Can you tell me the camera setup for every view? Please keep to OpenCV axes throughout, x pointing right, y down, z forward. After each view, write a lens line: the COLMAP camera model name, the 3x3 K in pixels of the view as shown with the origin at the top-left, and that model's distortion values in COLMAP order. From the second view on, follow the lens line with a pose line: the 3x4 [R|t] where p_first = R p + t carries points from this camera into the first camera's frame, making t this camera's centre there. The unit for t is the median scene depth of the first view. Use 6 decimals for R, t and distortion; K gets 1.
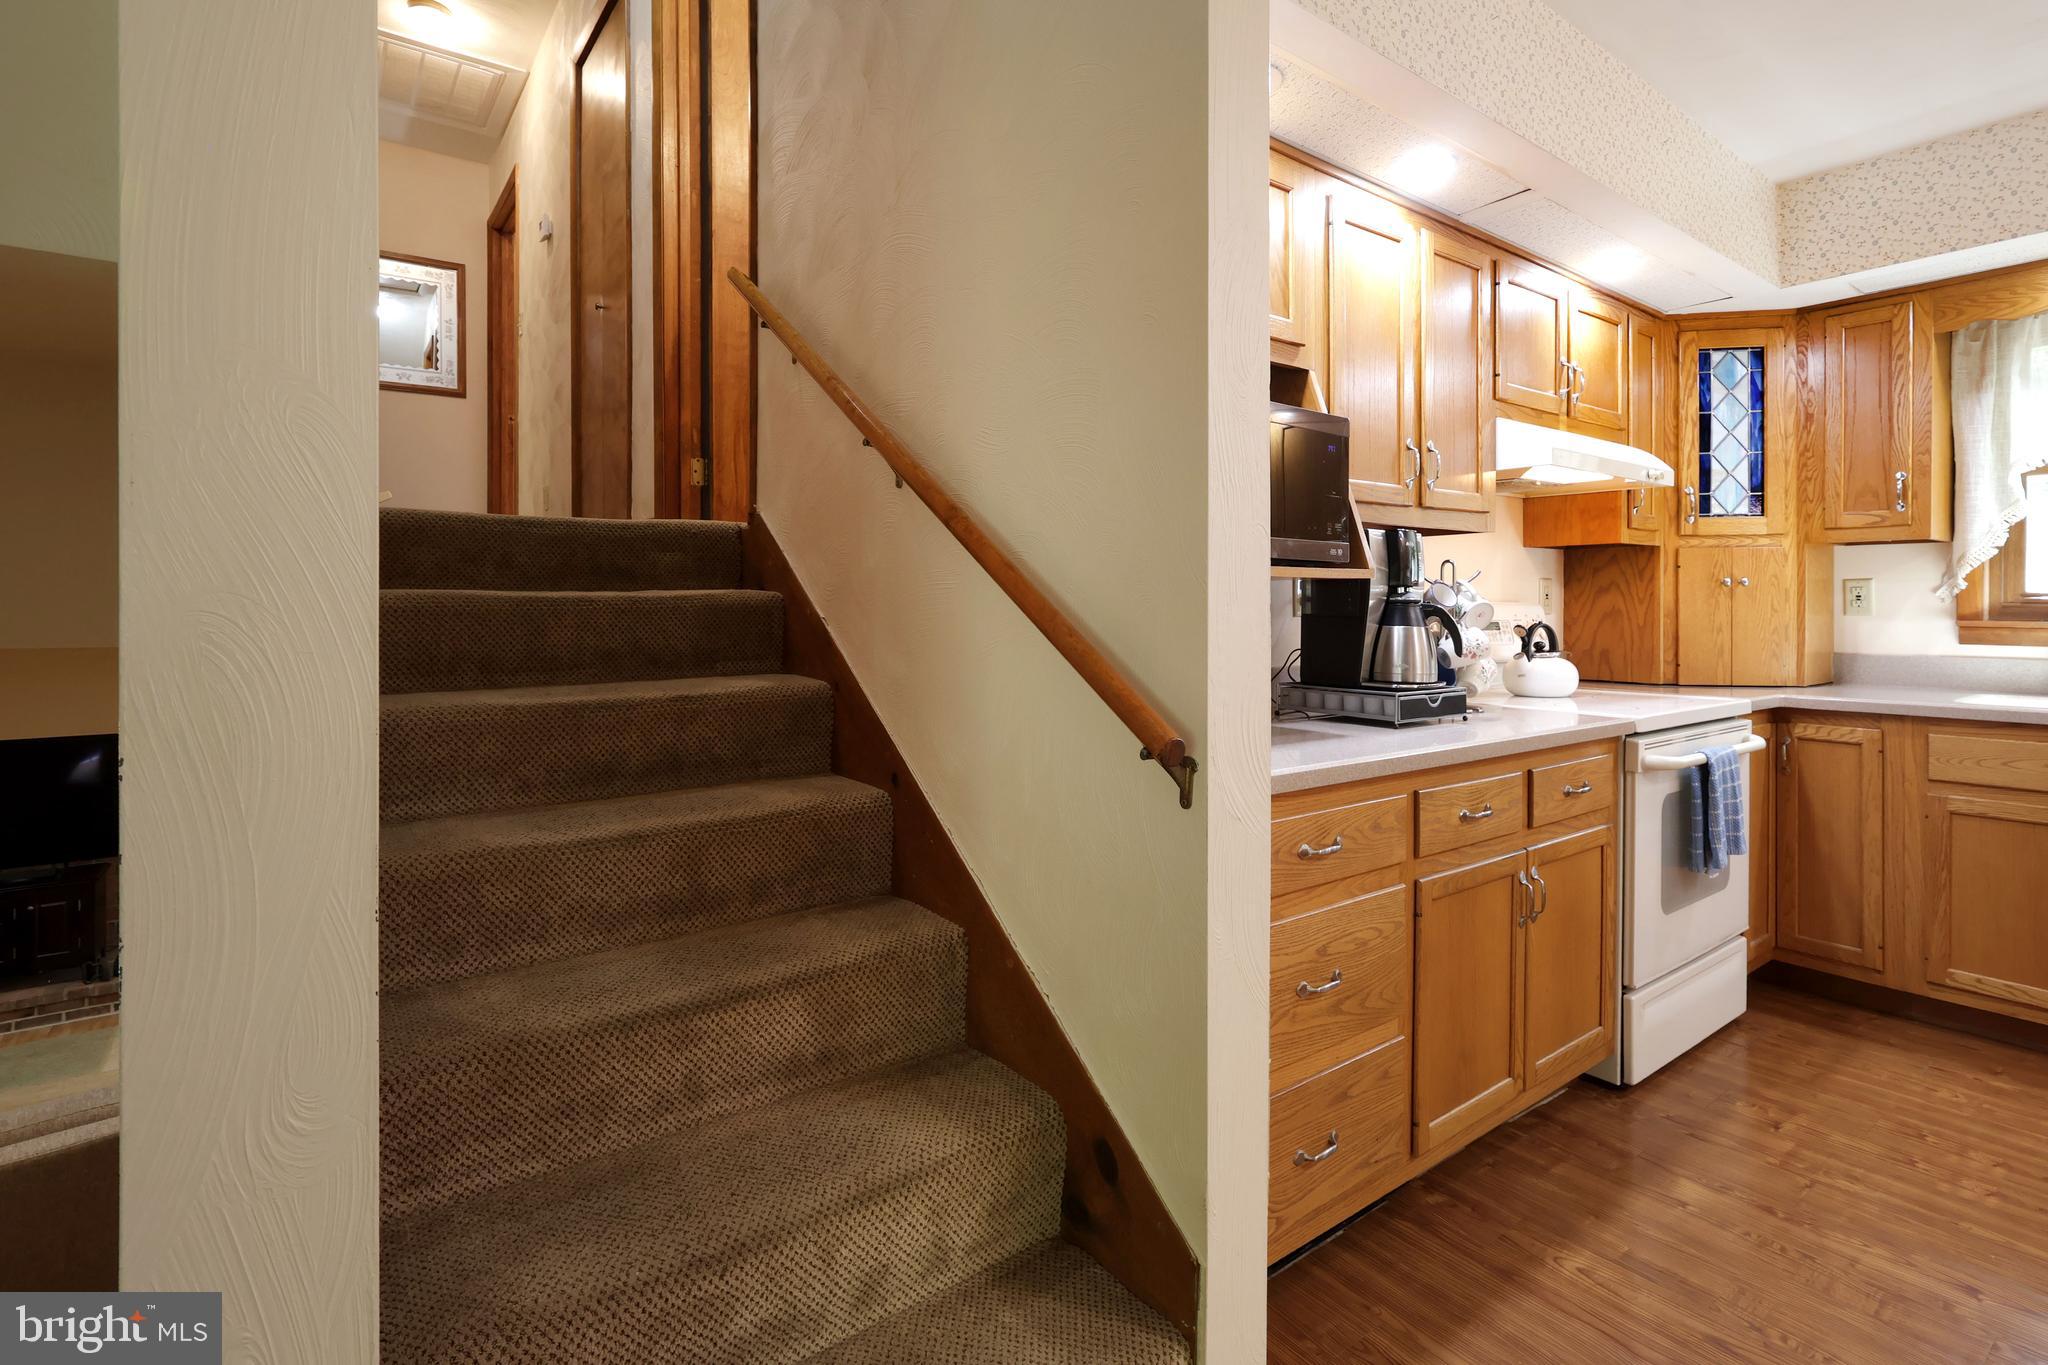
lens RADIAL K [[961.8, 0, 1054.5], [0, 961.8, 610.0], [0, 0, 1]] dist [-0.003748, 0.004020]
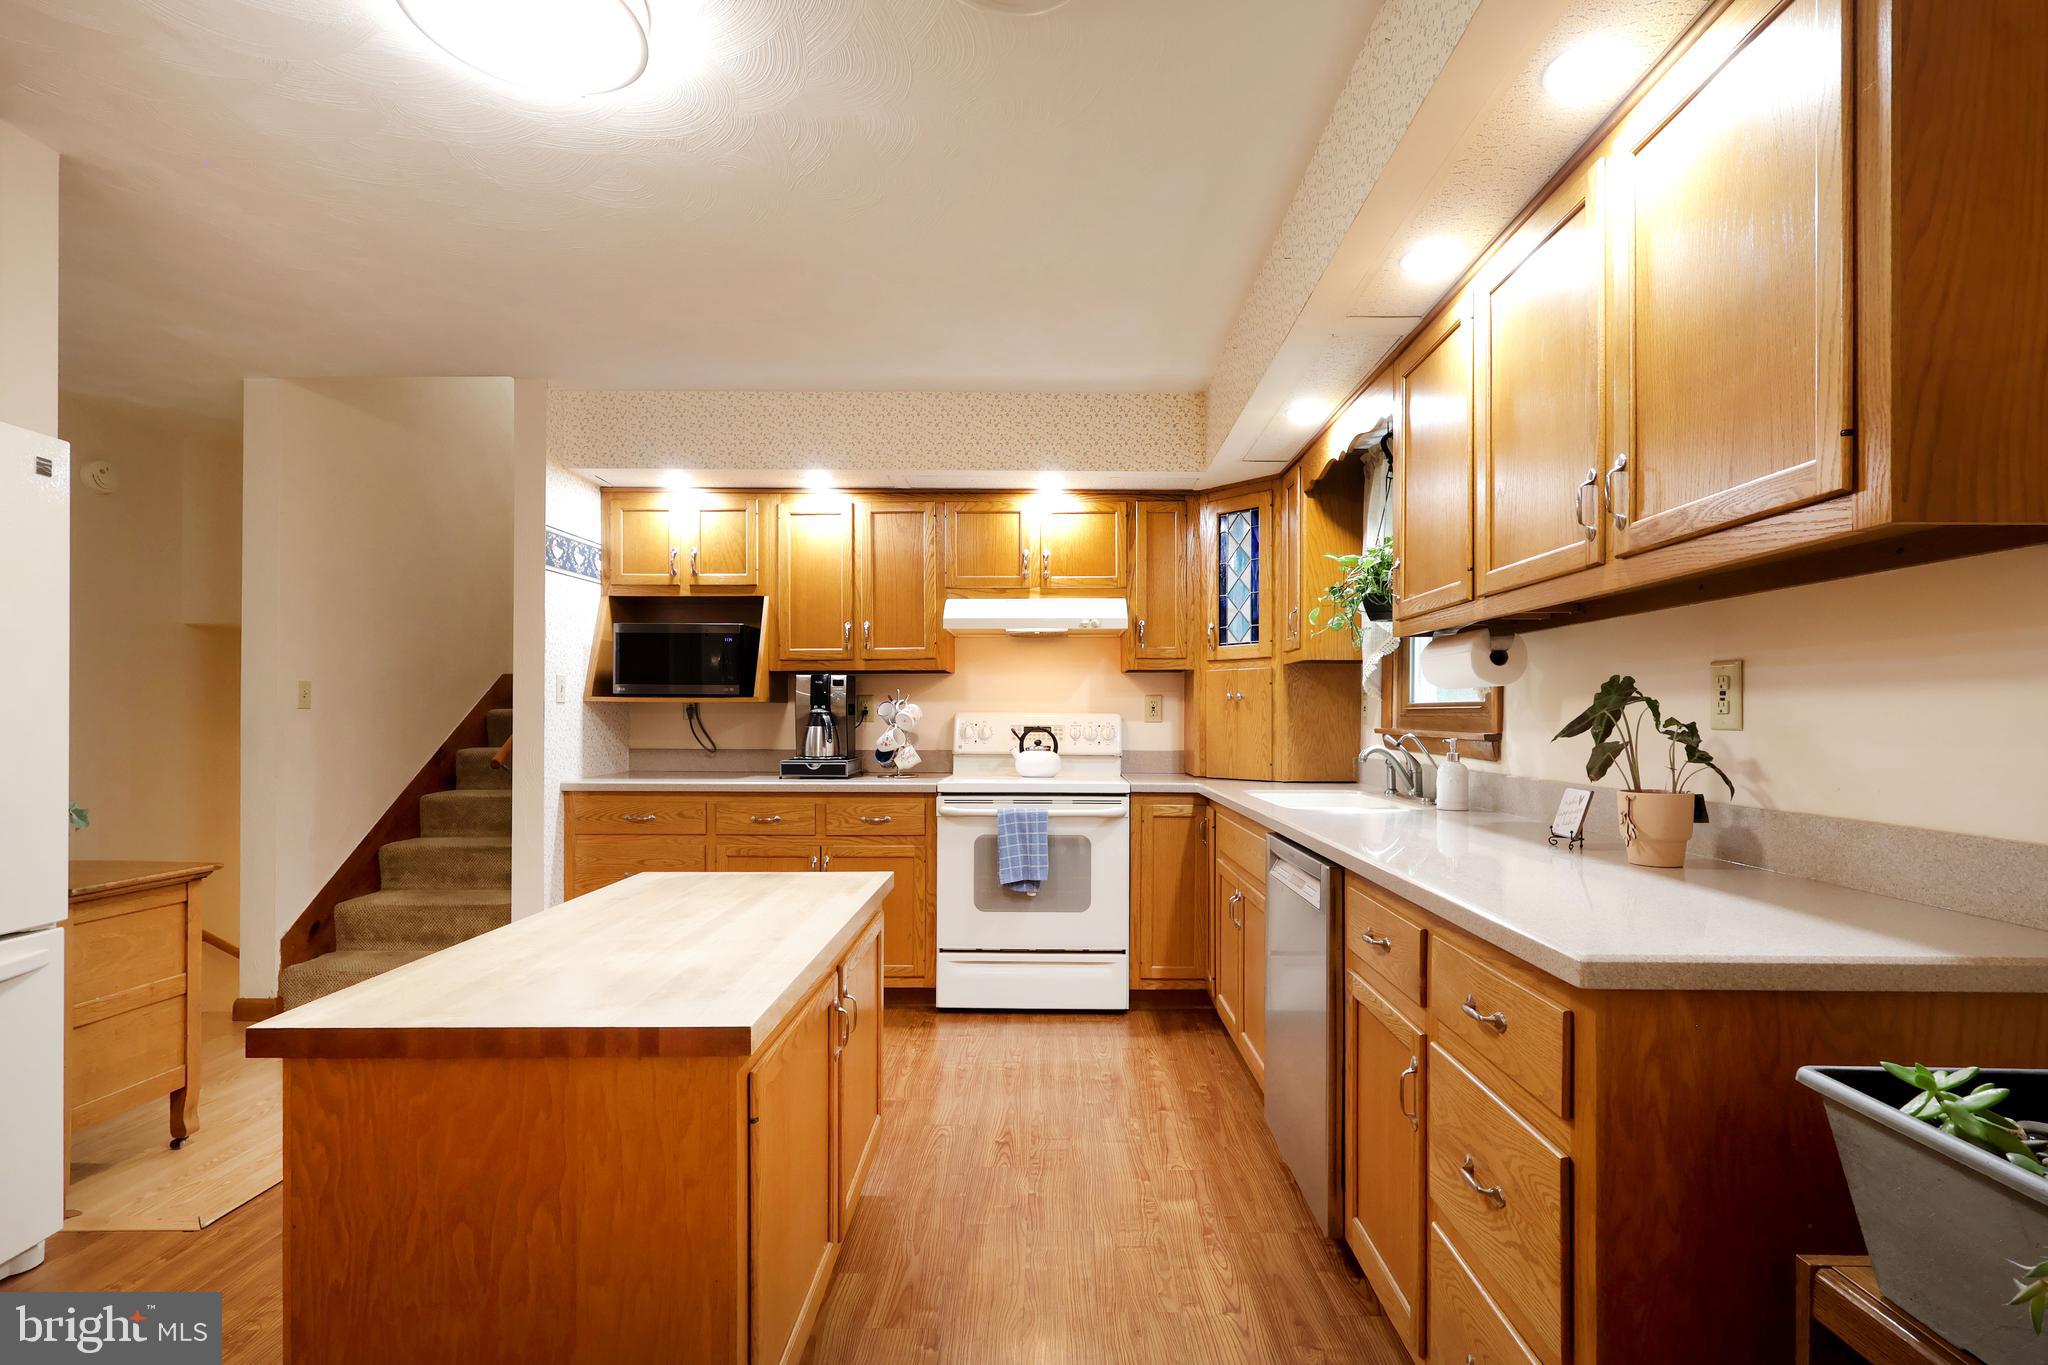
lens RADIAL K [[961.8, 0, 1060.2], [0, 961.8, 713.8], [0, 0, 1]] dist [-0.003748, 0.004020]
pose [[0.802518, -0.002169, -0.596623, 1.472987], [-0.004580, 0.999942, -0.009796, 0.007020], [0.596610, 0.010594, 0.802462, -0.168837]]
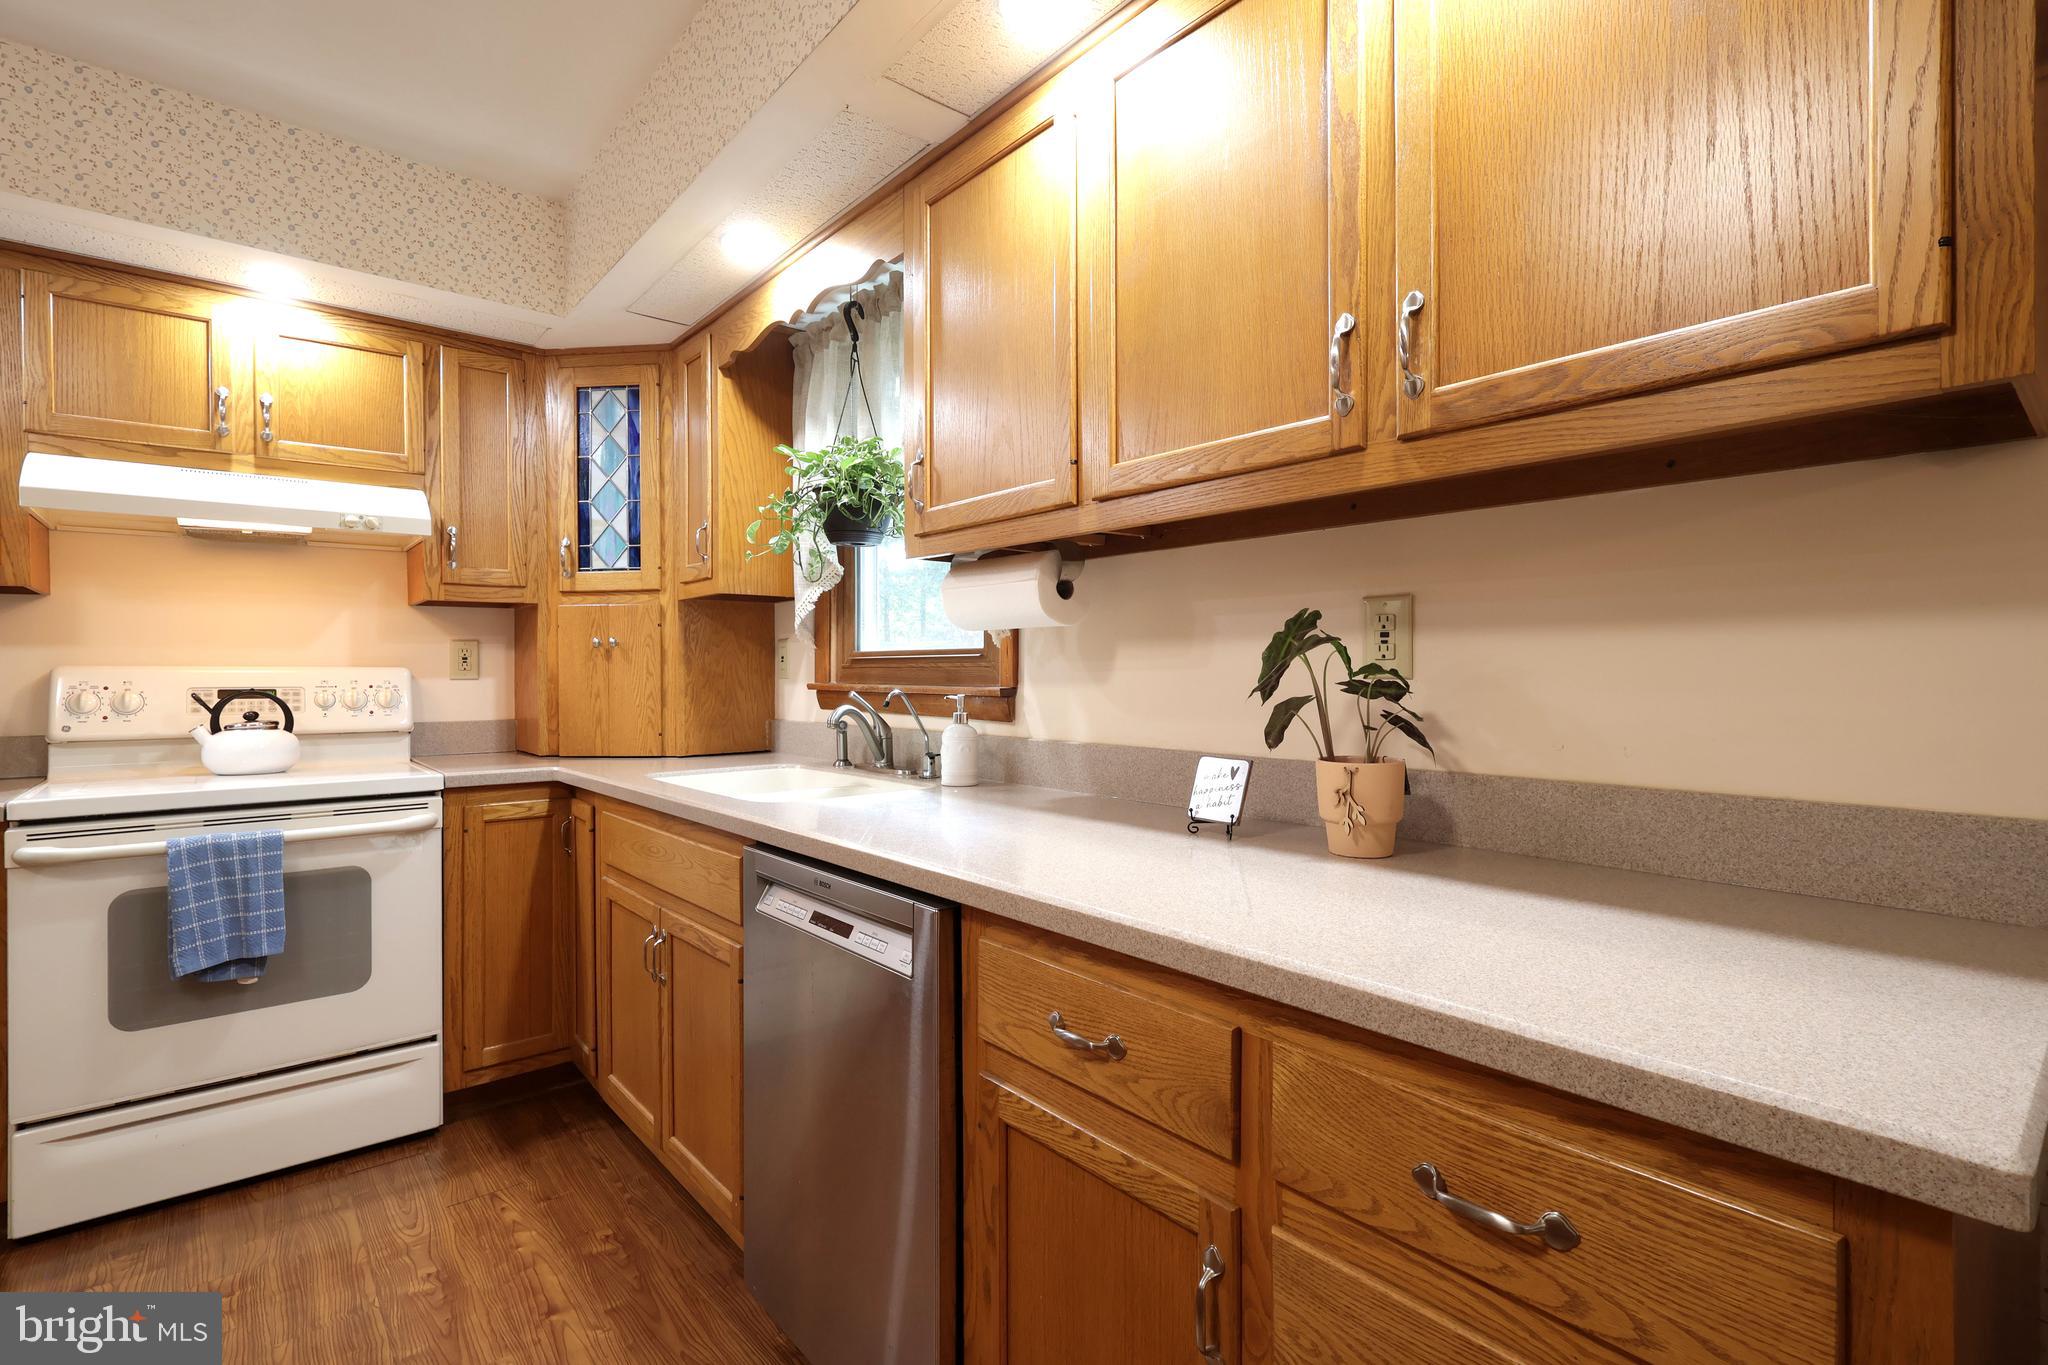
lens RADIAL K [[961.8, 0, 1031.5], [0, 961.8, 672.1], [0, 0, 1]] dist [-0.003748, 0.004020]
pose [[0.998486, -0.008145, 0.054398, 1.223948], [0.008397, 0.999955, -0.004395, 0.006223], [-0.054360, 0.004845, 0.998510, 0.084161]]
